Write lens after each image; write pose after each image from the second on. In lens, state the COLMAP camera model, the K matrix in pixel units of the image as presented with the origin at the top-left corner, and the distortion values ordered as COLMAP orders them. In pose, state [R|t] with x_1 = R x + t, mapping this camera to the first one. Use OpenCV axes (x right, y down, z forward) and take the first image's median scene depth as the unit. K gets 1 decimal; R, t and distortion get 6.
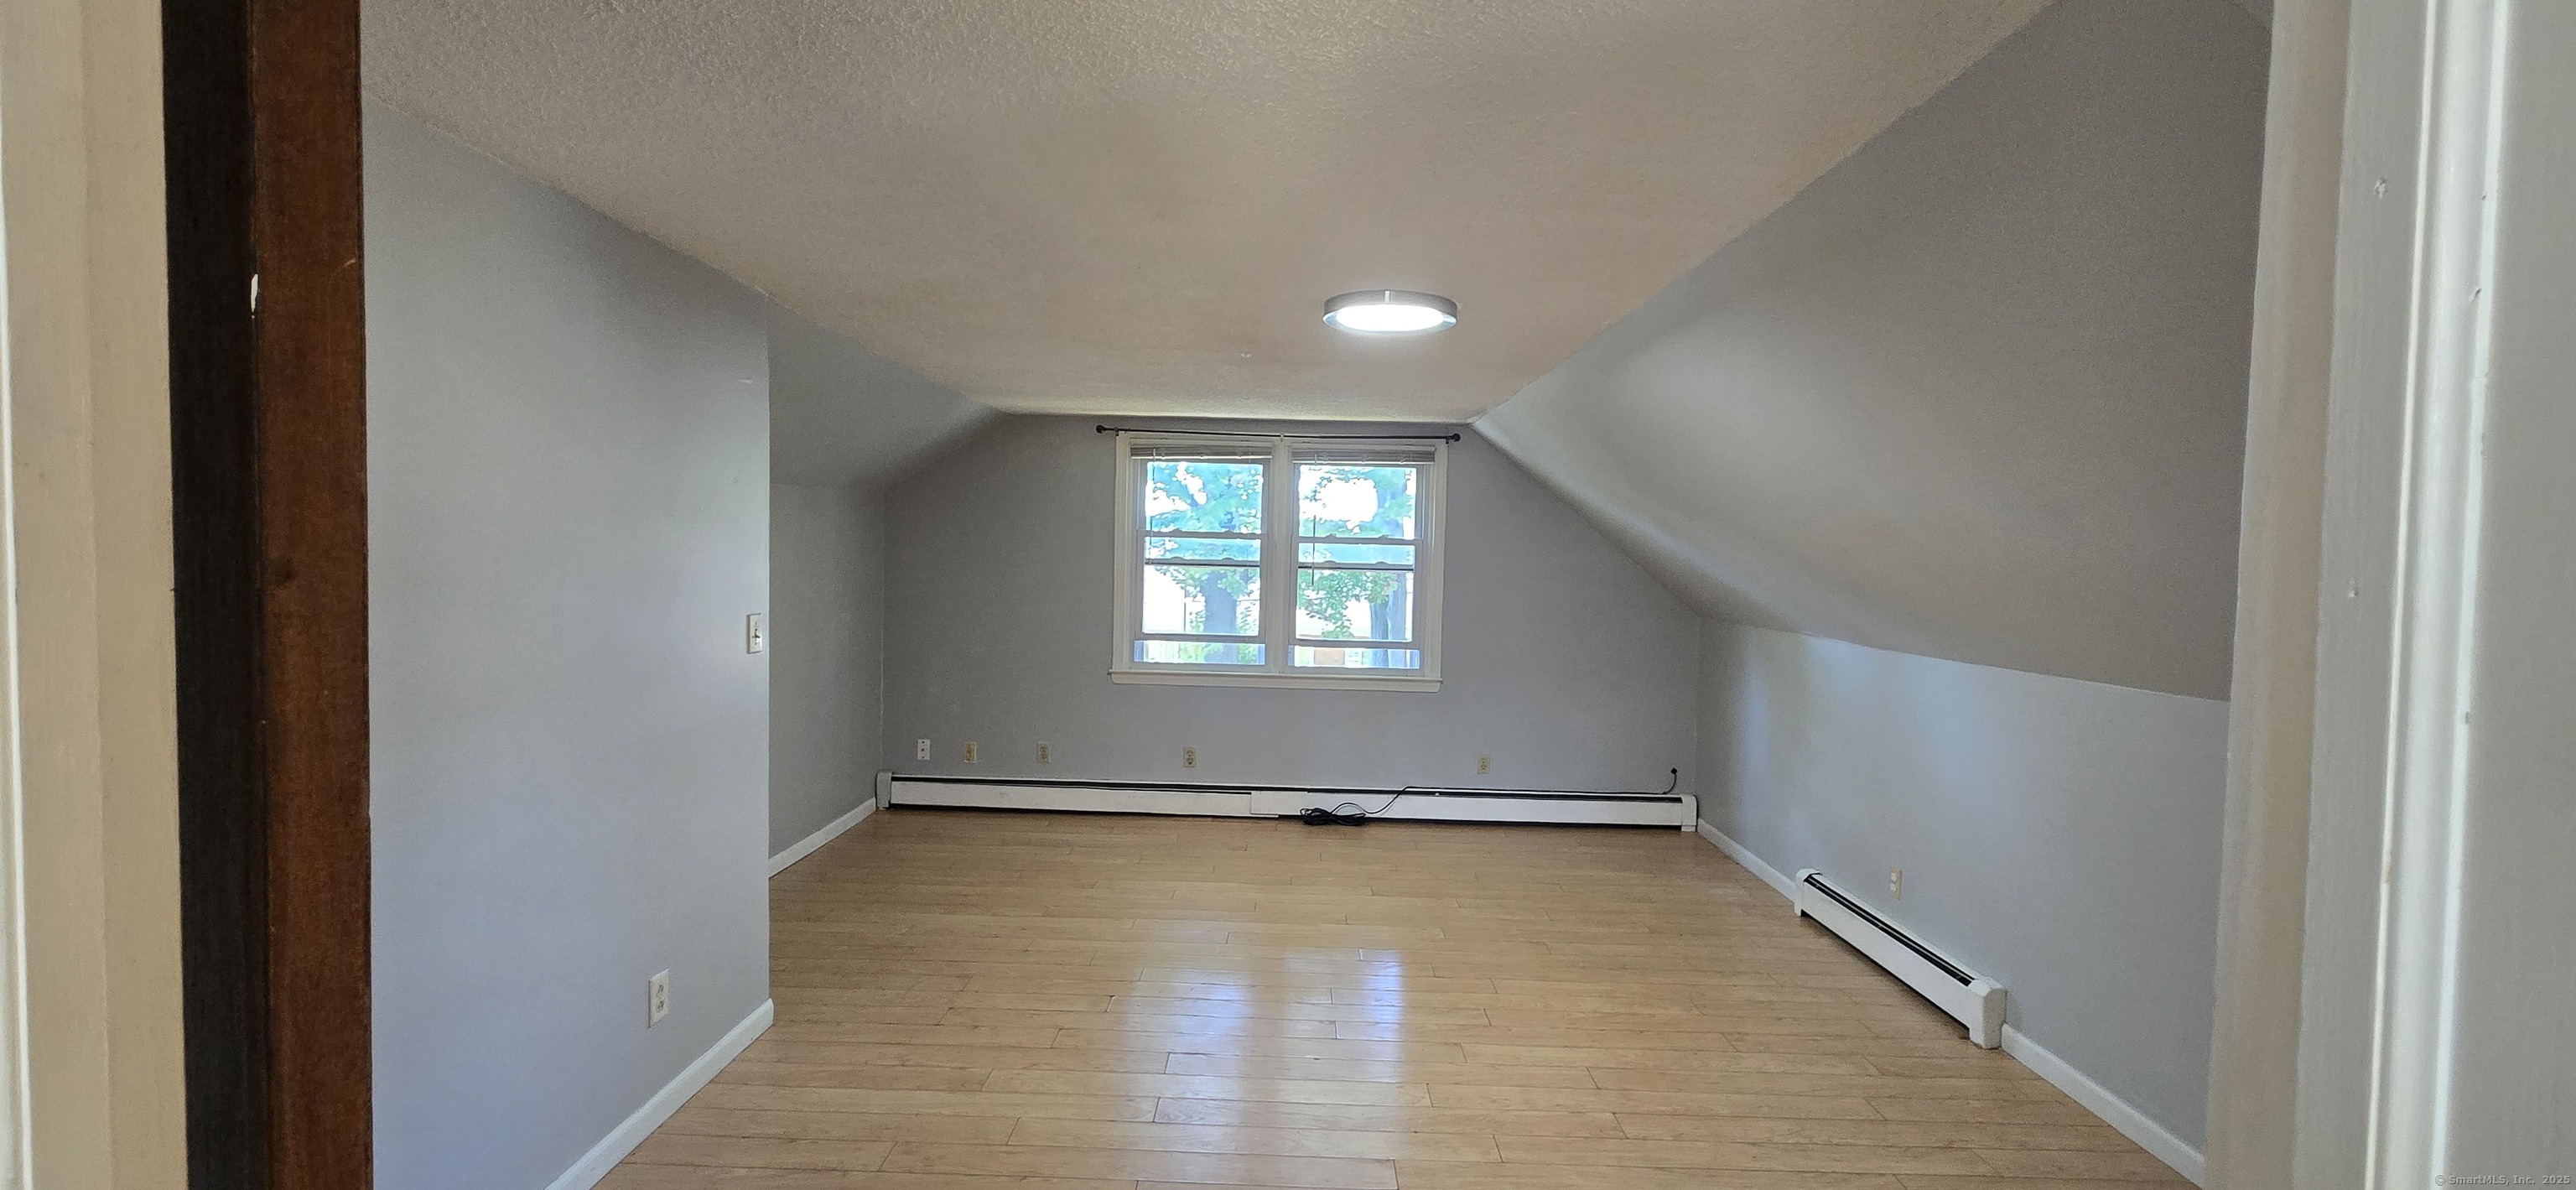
lens RADIAL K [[1067.9, 0, 1288.0], [0, 1067.9, 595.0], [0, 0, 1]] dist [-0.000890, 0.000047]
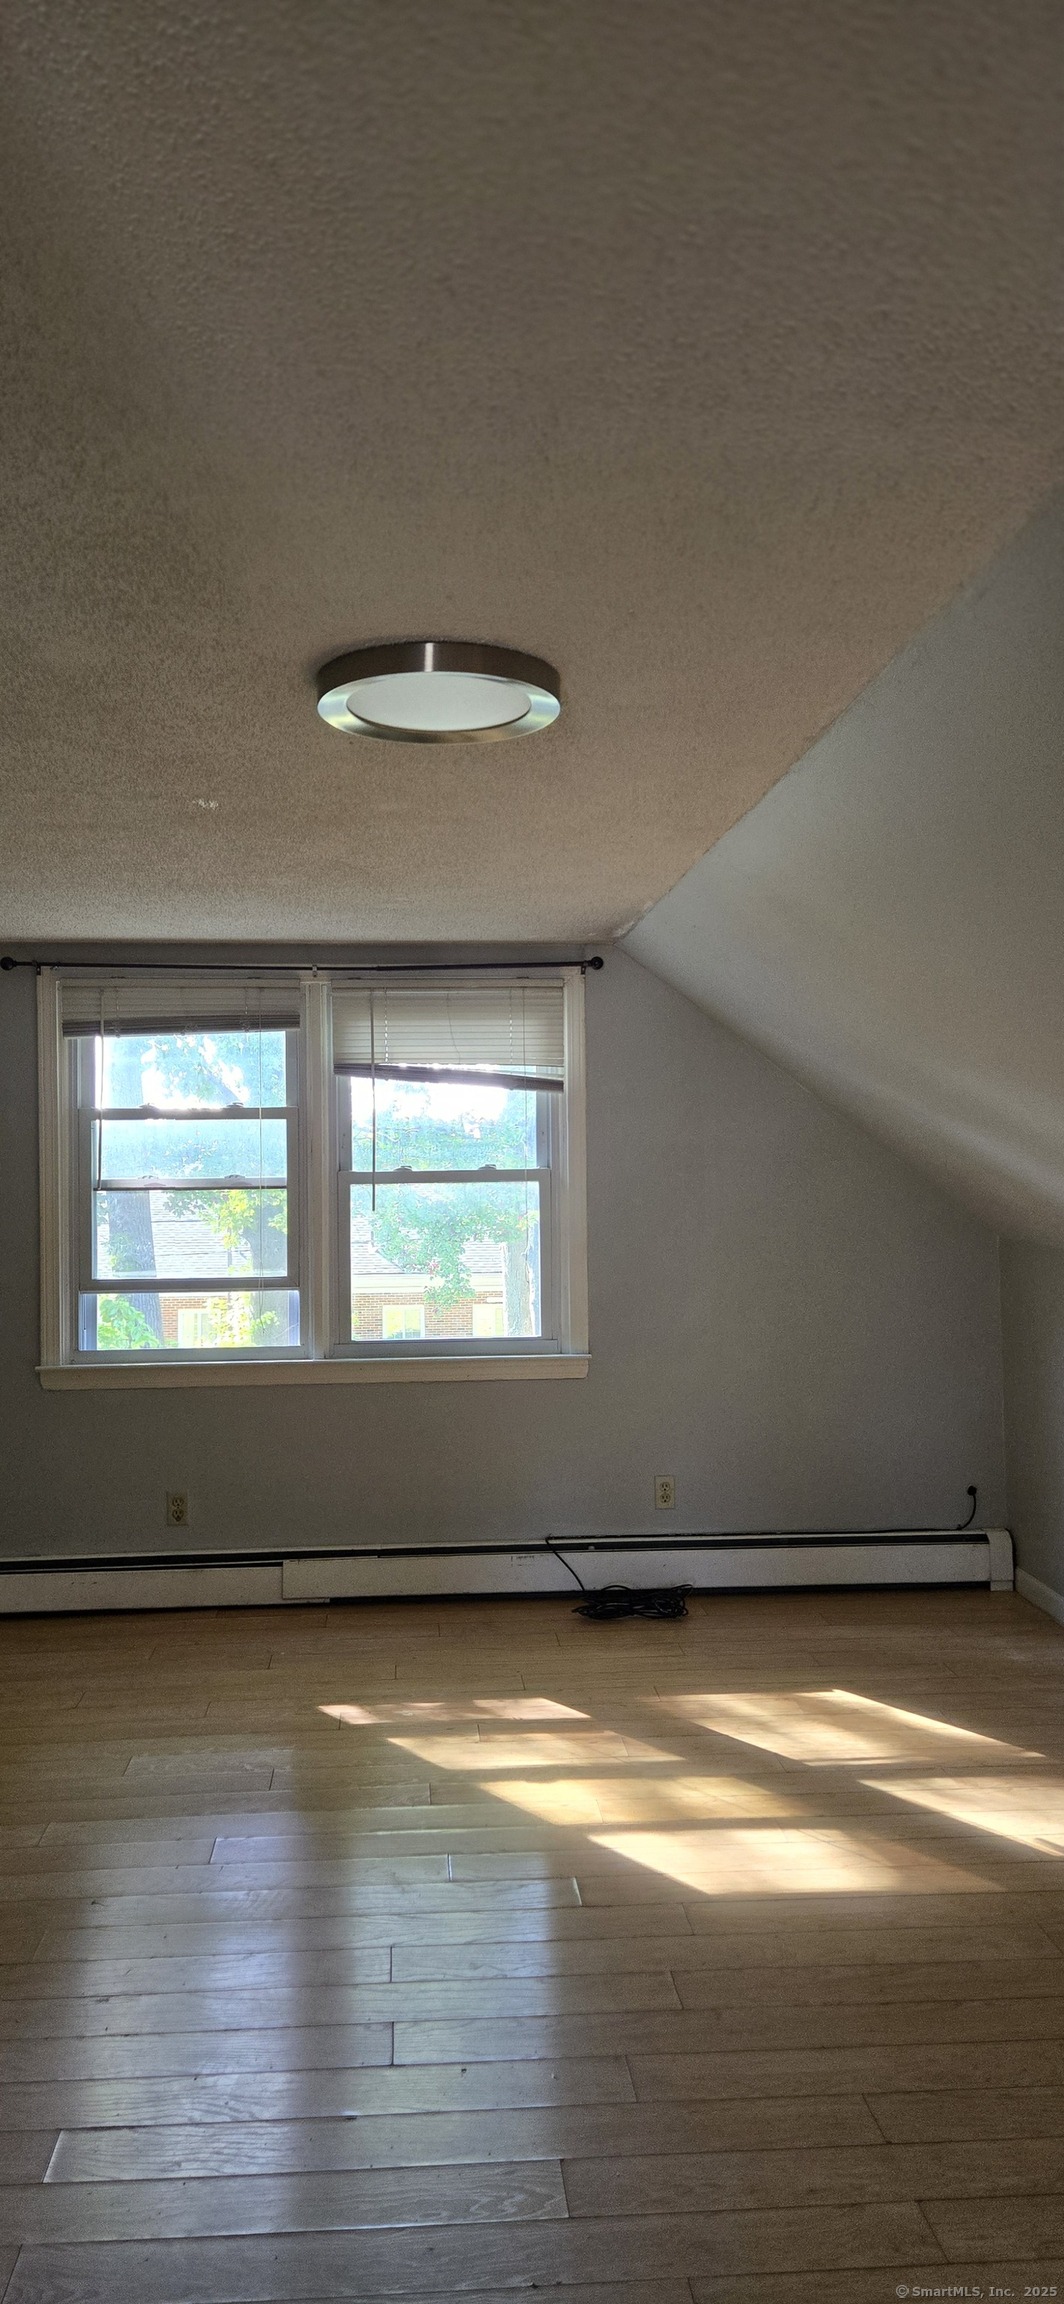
lens RADIAL K [[1531.1, 0, 520.8], [0, 1531.1, 1157.1], [0, 0, 1]] dist [0.118943, -0.125361]
pose [[0.996052, -0.034530, 0.081782, 0.036906], [0.038788, 0.997942, -0.051069, 0.008305], [-0.079850, 0.054040, 0.995341, 0.124885]]
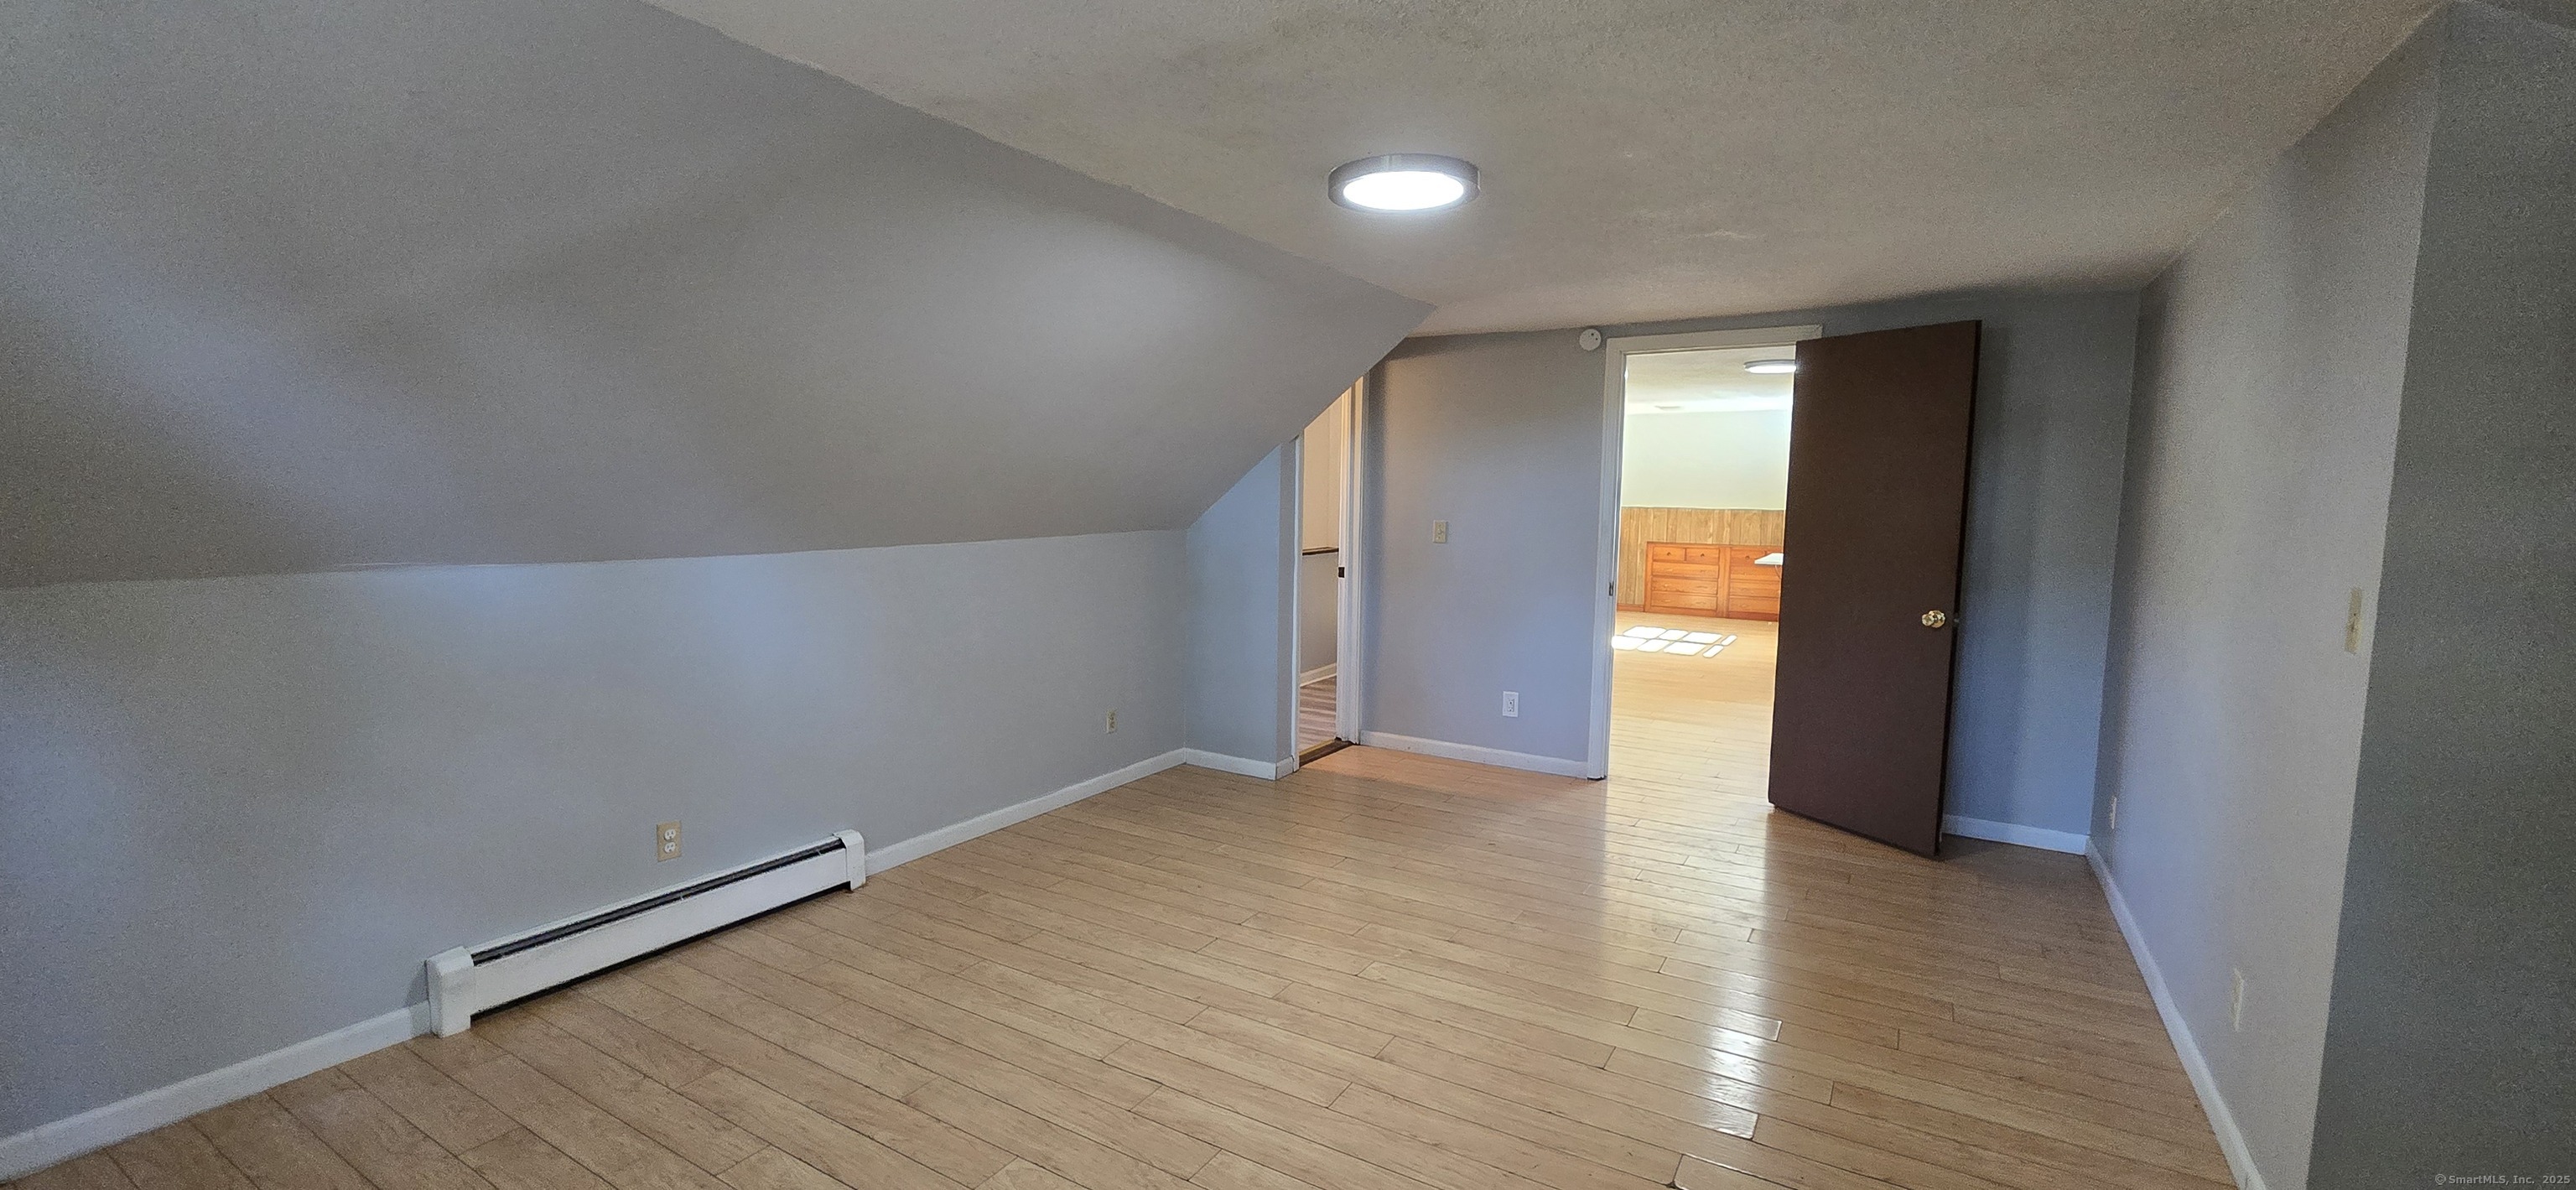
lens RADIAL K [[1067.9, 0, 1288.0], [0, 1067.9, 595.0], [0, 0, 1]] dist [-0.000890, 0.000047]
pose [[-0.867364, -0.086065, 0.490176, -0.158839], [-0.018493, 0.989827, 0.141071, -0.026905], [-0.497331, 0.113295, -0.860131, 1.044157]]
